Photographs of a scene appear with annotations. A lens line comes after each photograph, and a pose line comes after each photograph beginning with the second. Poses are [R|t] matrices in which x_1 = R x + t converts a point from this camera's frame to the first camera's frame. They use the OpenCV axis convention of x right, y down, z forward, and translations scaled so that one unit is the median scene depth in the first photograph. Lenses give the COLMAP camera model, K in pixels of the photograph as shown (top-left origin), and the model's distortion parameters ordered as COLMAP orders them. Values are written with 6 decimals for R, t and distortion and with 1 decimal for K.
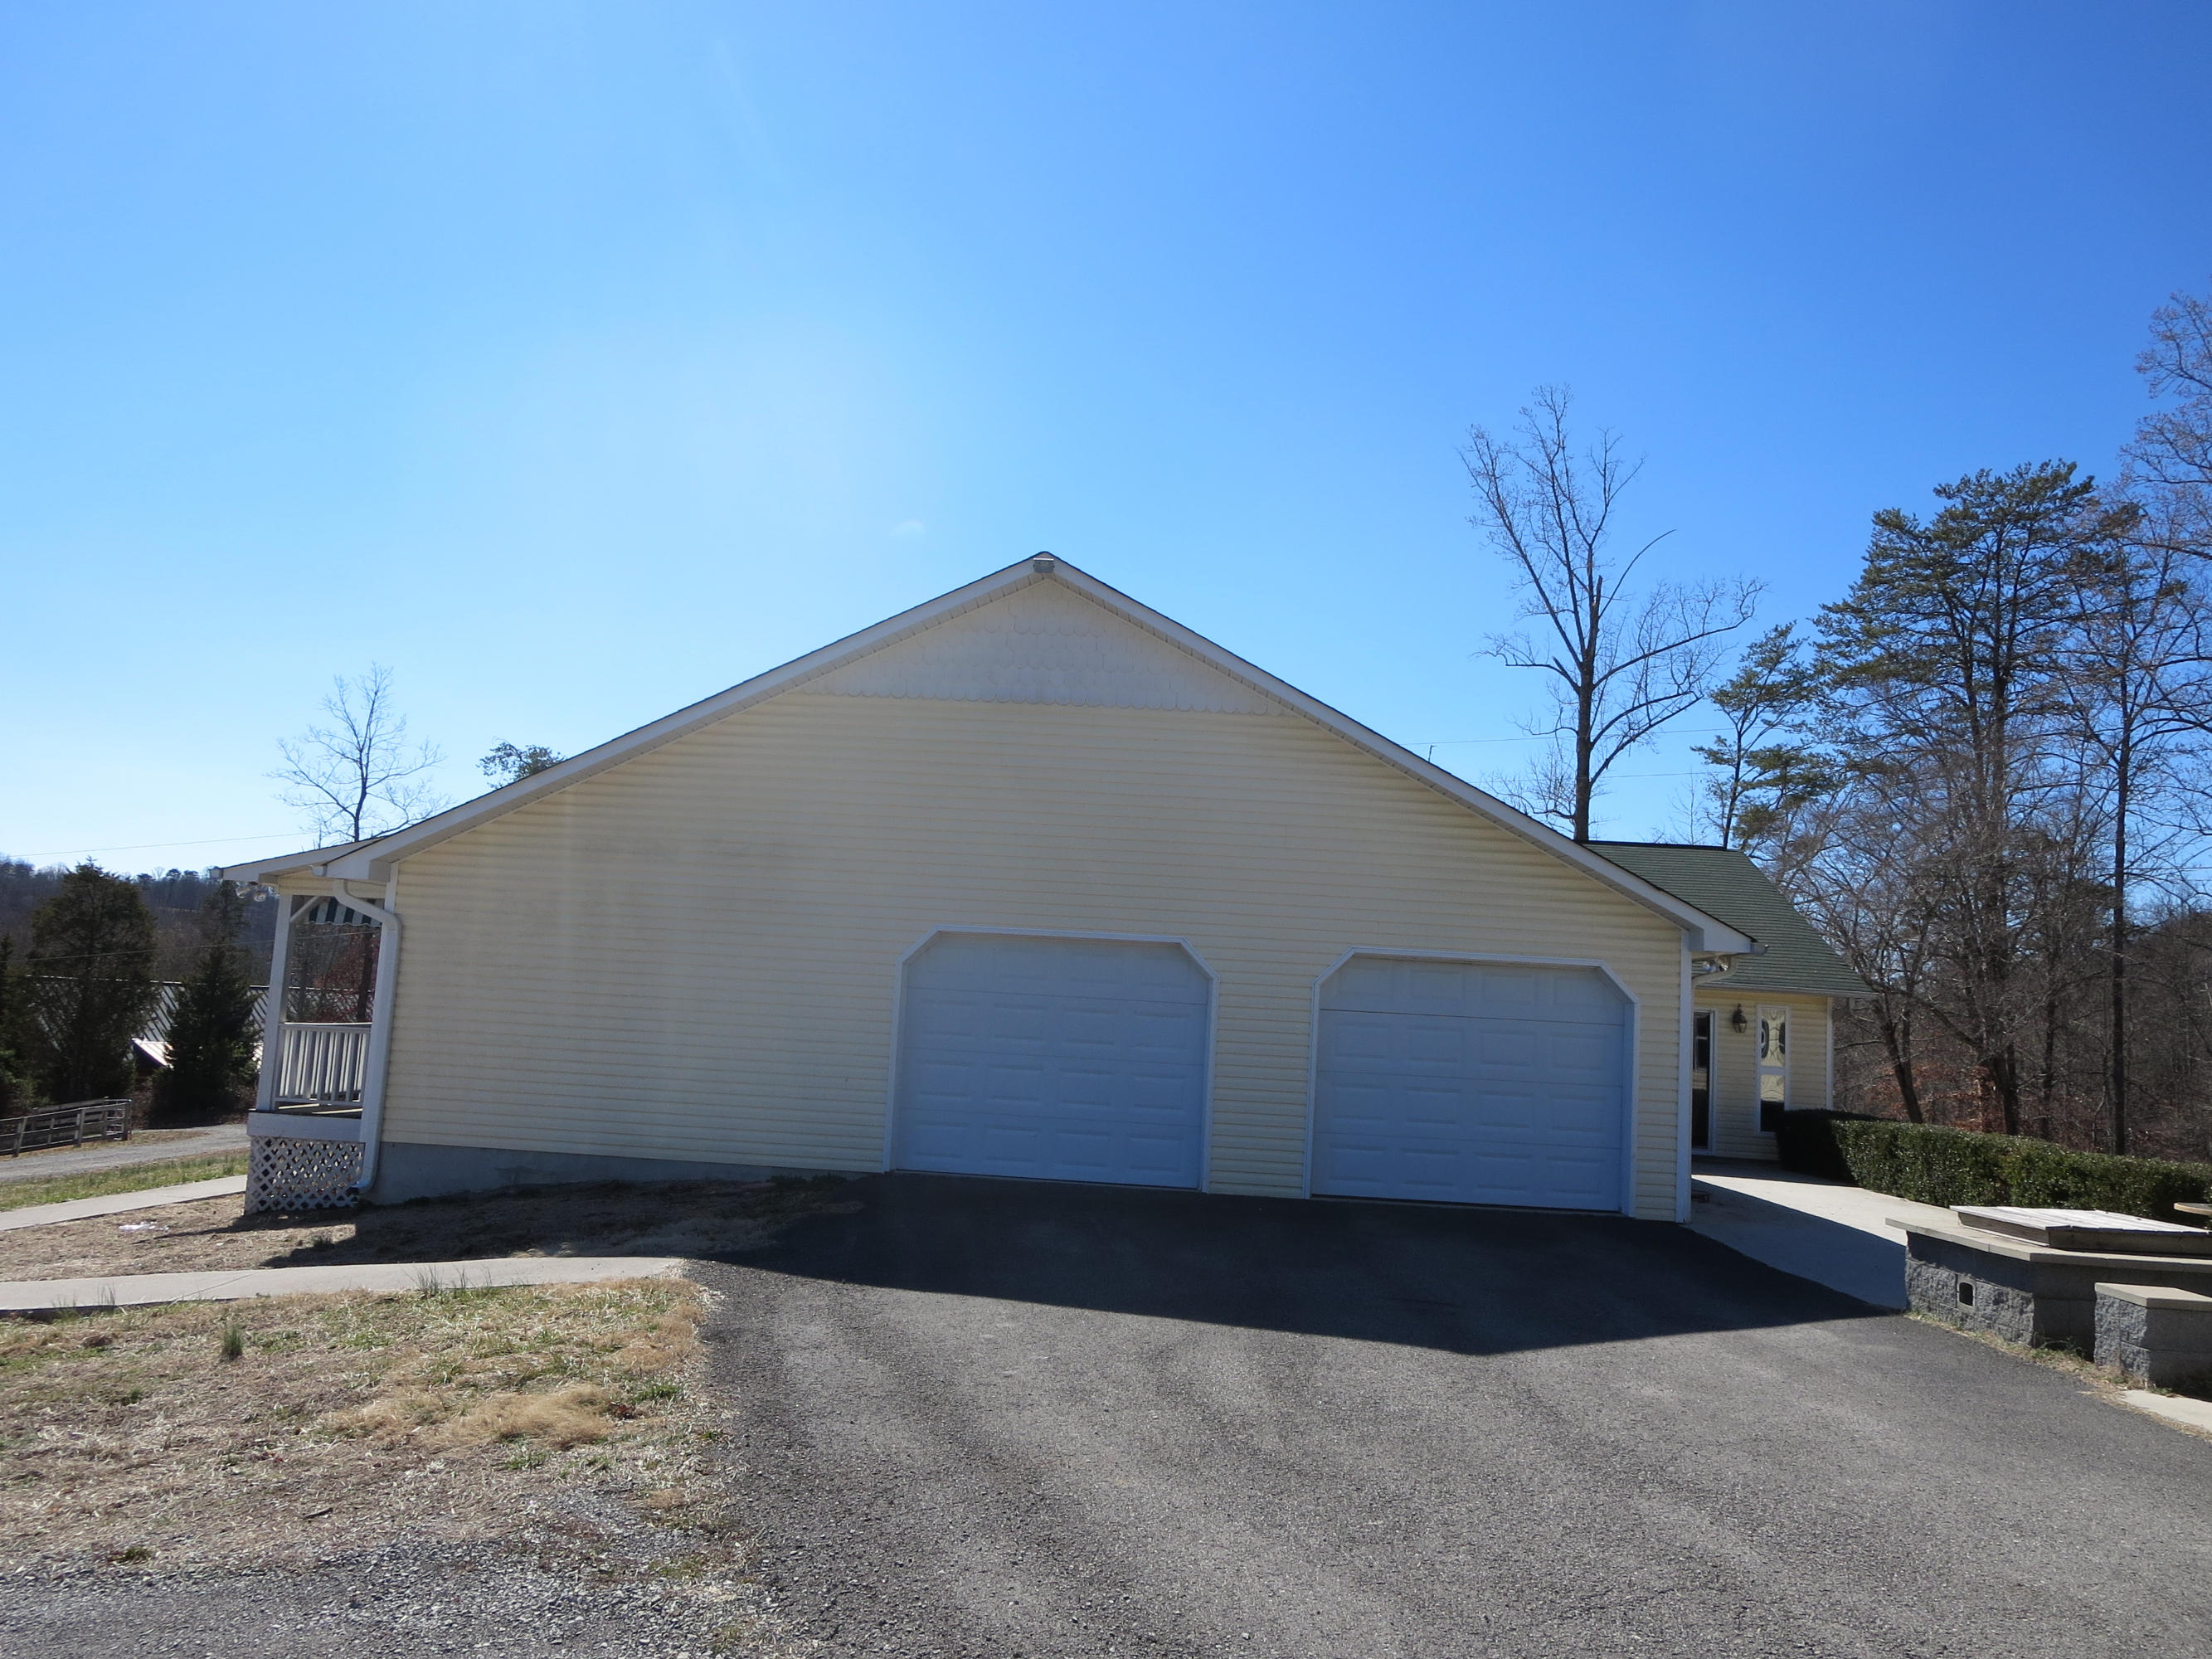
lens RADIAL K [[1563.7, 0, 1118.3], [0, 1563.7, 840.8], [0, 0, 1]] dist [-0.021204, -0.008044]
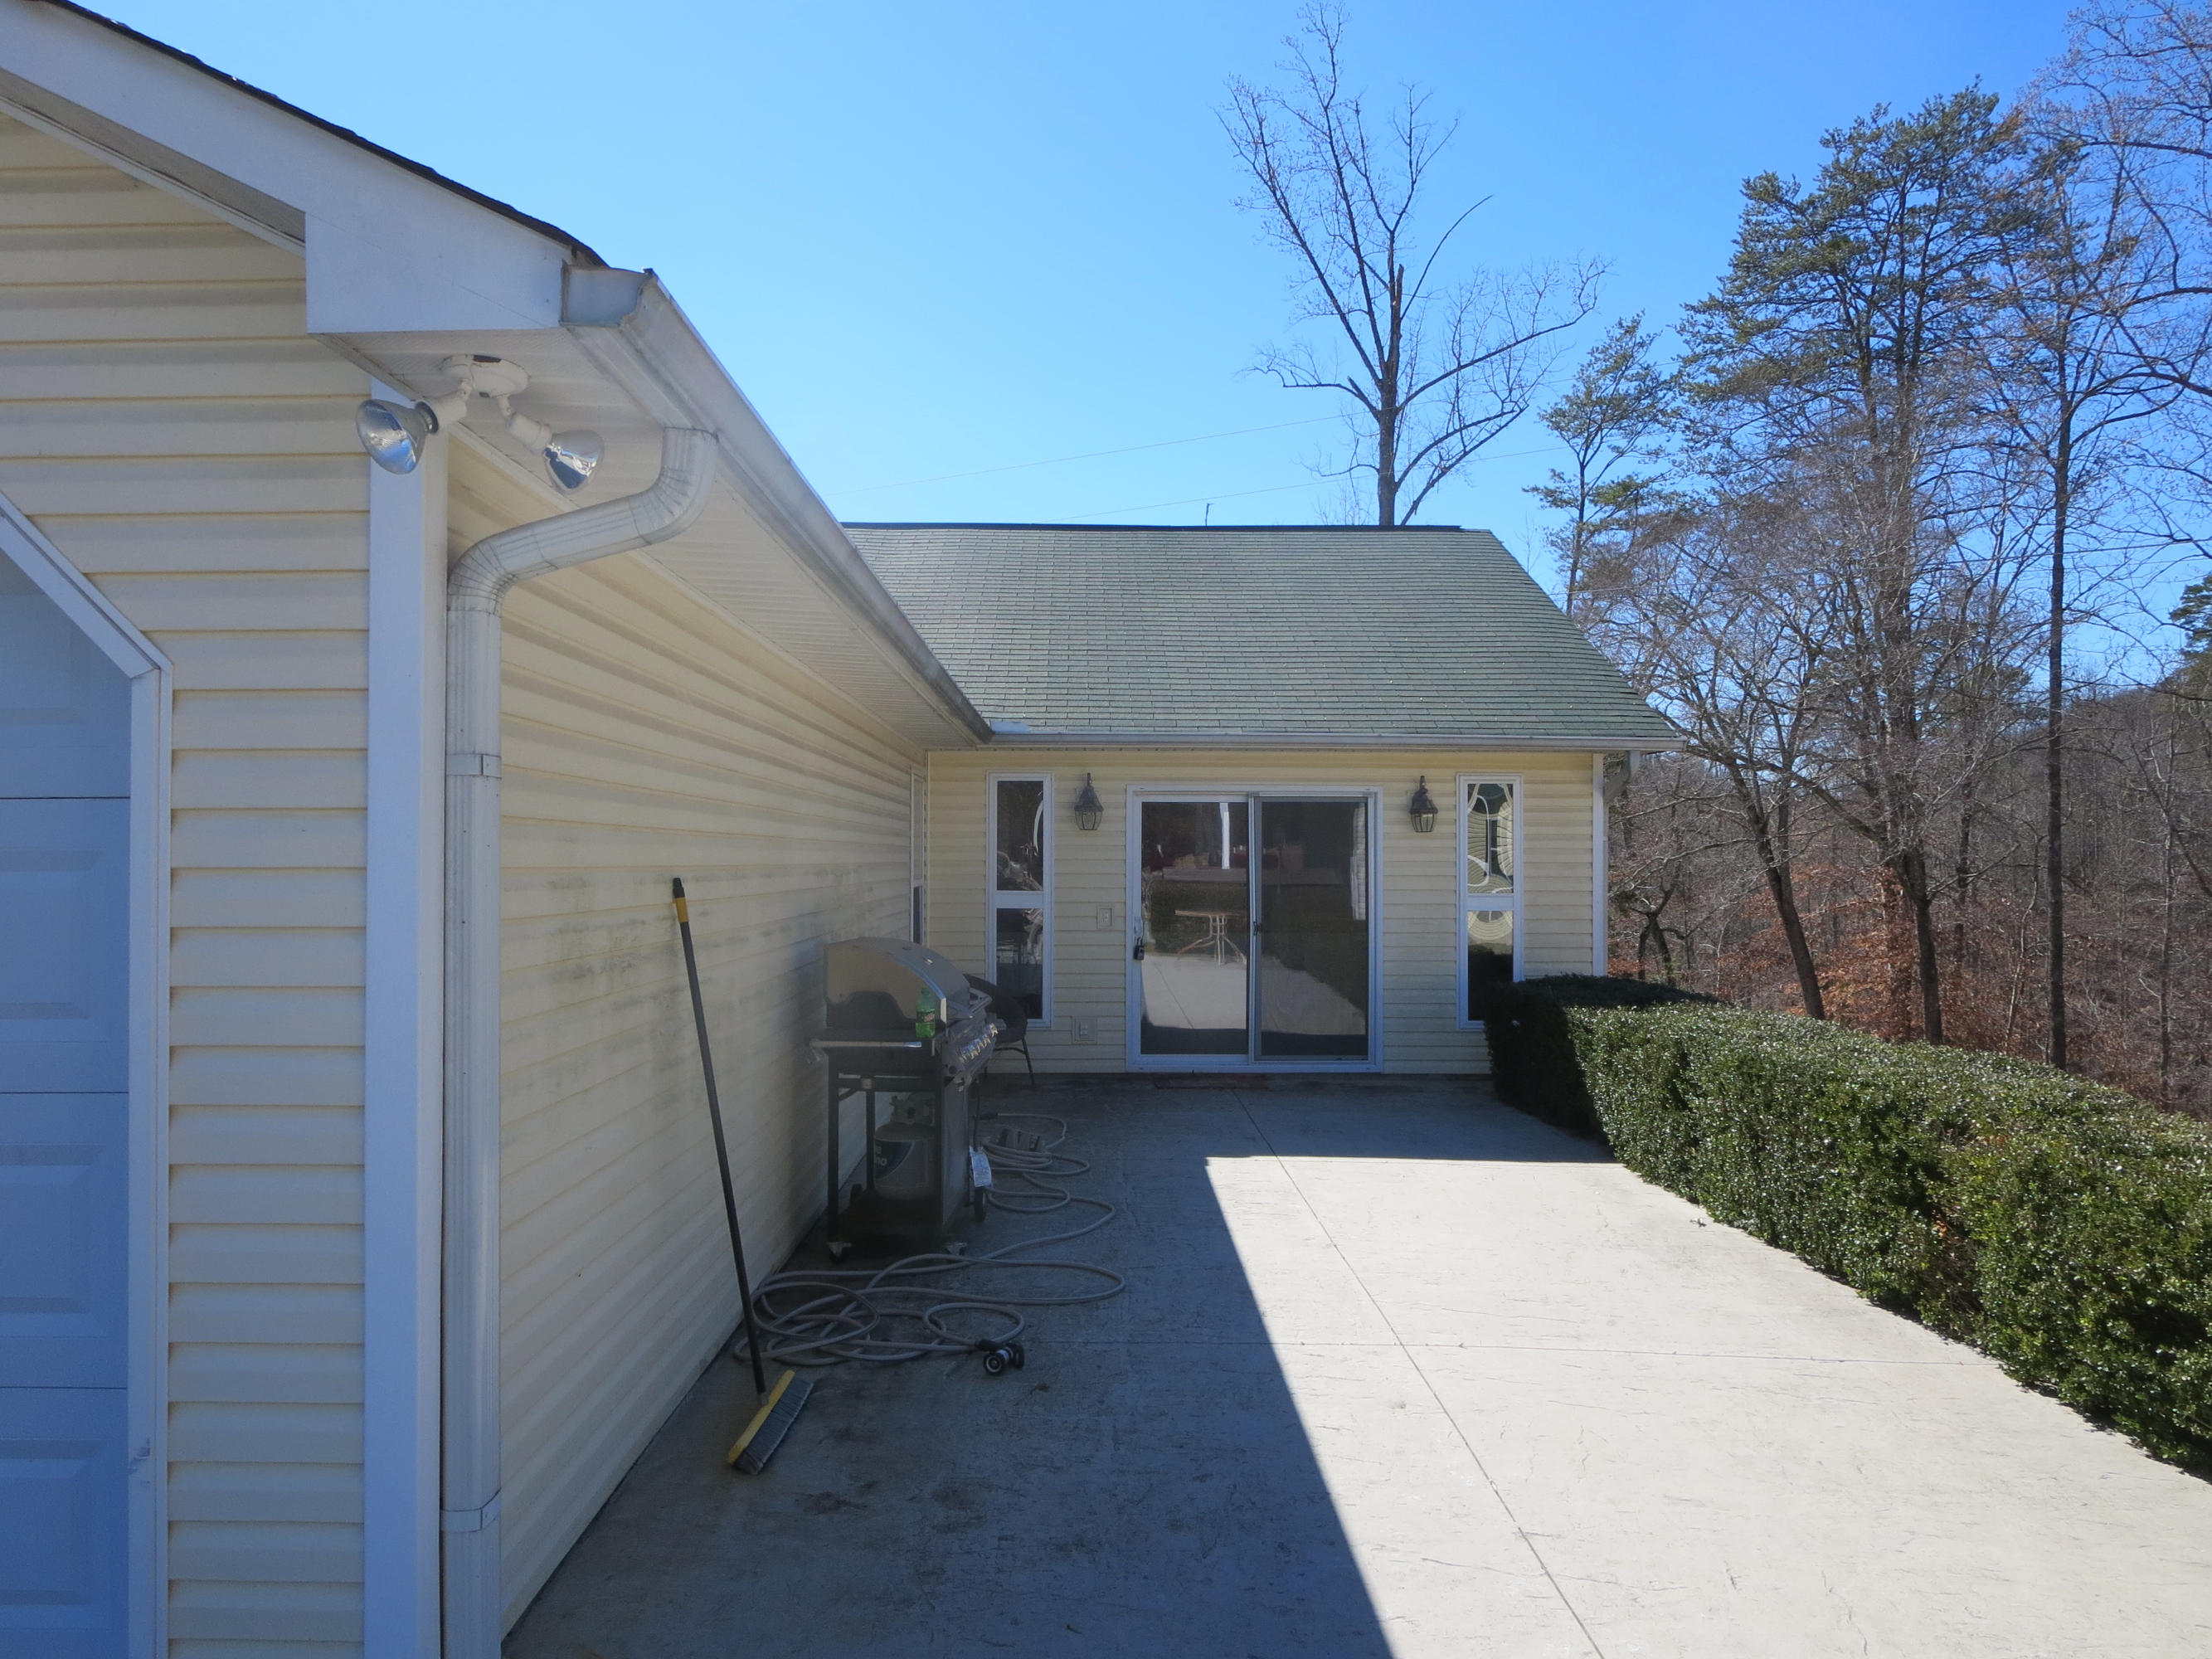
lens RADIAL K [[1563.7, 0, 1092.2], [0, 1563.7, 817.9], [0, 0, 1]] dist [-0.021204, -0.008044]
pose [[0.998144, -0.049395, 0.035617, 0.113649], [0.046031, 0.994897, 0.089778, 0.028312], [-0.039869, -0.087972, 0.995325, 0.205498]]
